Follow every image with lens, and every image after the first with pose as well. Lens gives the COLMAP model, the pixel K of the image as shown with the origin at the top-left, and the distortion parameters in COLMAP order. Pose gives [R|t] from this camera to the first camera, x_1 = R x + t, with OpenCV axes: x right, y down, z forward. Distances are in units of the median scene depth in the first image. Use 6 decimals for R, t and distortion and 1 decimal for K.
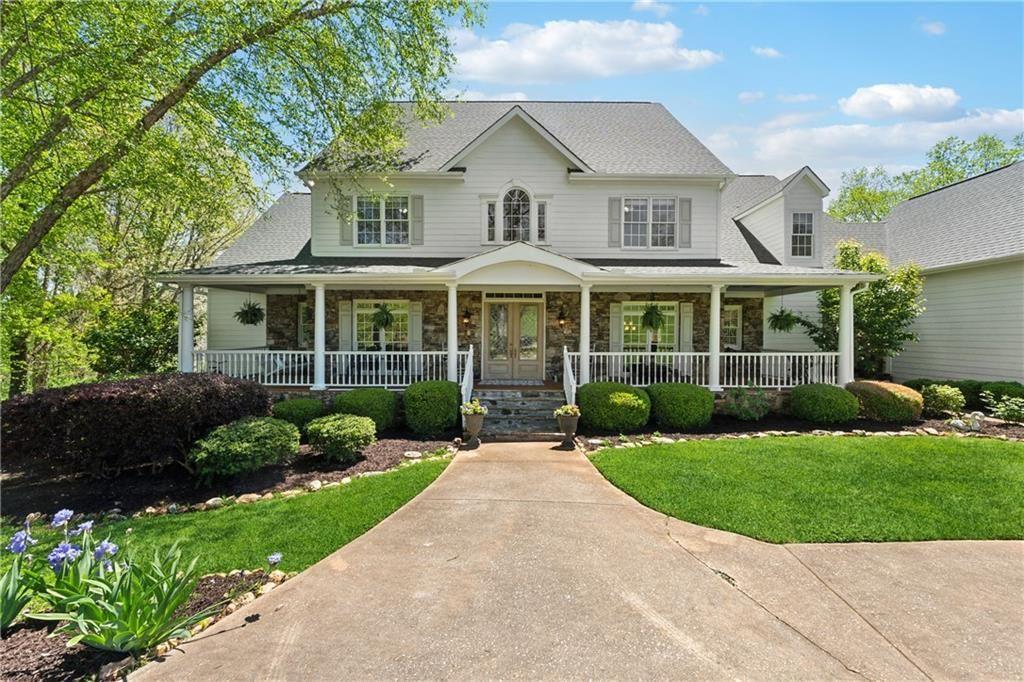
lens RADIAL K [[445.5, 0, 513.3], [0, 445.5, 339.5], [0, 0, 1]] dist [-0.008234, -0.000884]
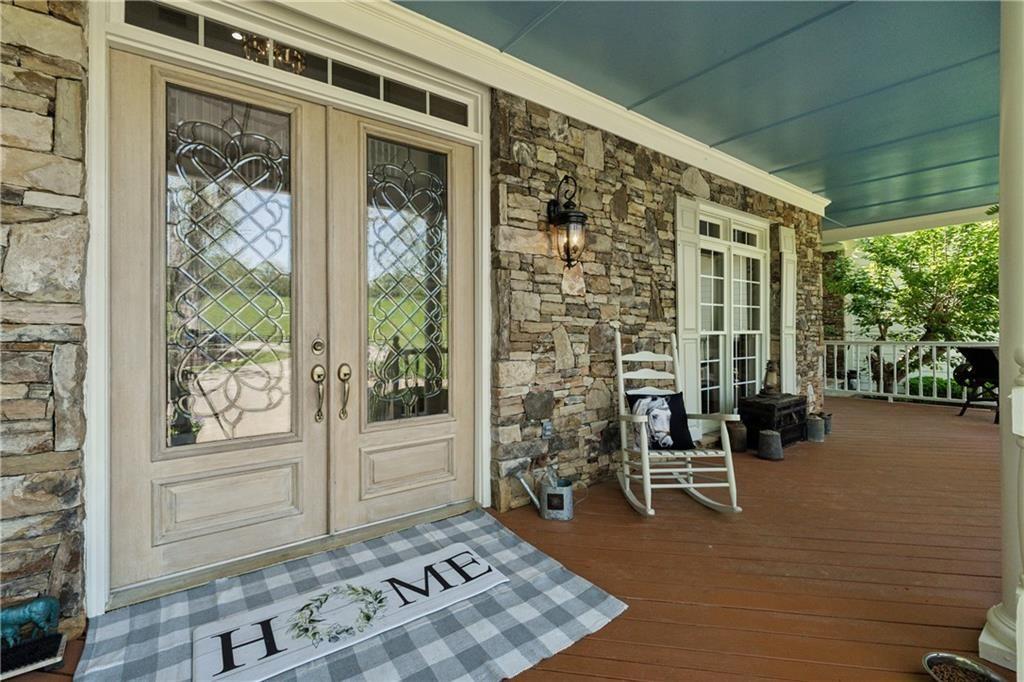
lens RADIAL K [[445.5, 0, 507.7], [0, 445.5, 332.8], [0, 0, 1]] dist [-0.008234, -0.000884]
pose [[0.808351, -0.011219, 0.588593, -0.047854], [0.006209, 0.999925, 0.010532, 0.005246], [-0.588668, -0.004859, 0.808361, 0.827442]]
